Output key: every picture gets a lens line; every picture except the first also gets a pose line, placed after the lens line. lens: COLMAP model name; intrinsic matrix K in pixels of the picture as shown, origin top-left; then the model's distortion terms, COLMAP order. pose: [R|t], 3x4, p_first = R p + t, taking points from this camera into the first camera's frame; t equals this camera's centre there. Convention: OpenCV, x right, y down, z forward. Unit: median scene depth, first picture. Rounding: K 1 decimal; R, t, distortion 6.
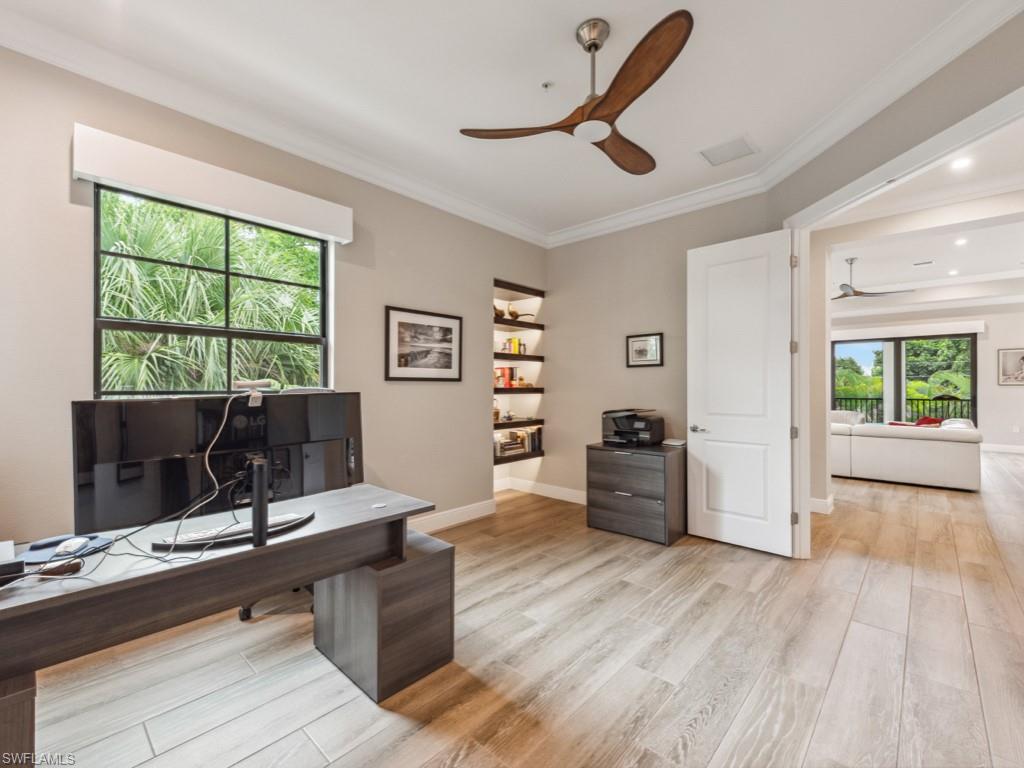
lens RADIAL K [[445.3, 0, 511.9], [0, 445.3, 387.7], [0, 0, 1]] dist [0.011219, -0.000812]
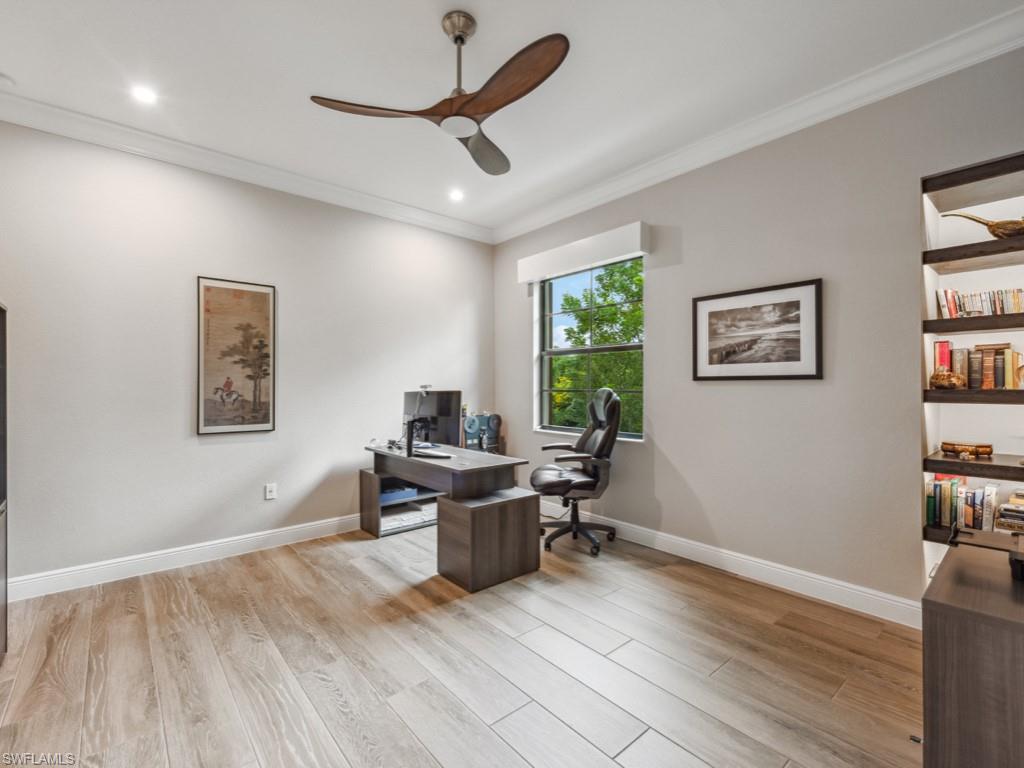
lens RADIAL K [[465.3, 0, 504.7], [0, 465.3, 384.9], [0, 0, 1]] dist [0.012348, 0.000177]
pose [[-0.127941, -0.002868, -0.991778, 0.702429], [-0.002253, 0.999994, -0.002601, -0.003385], [0.991779, 0.001902, -0.127946, 0.727944]]
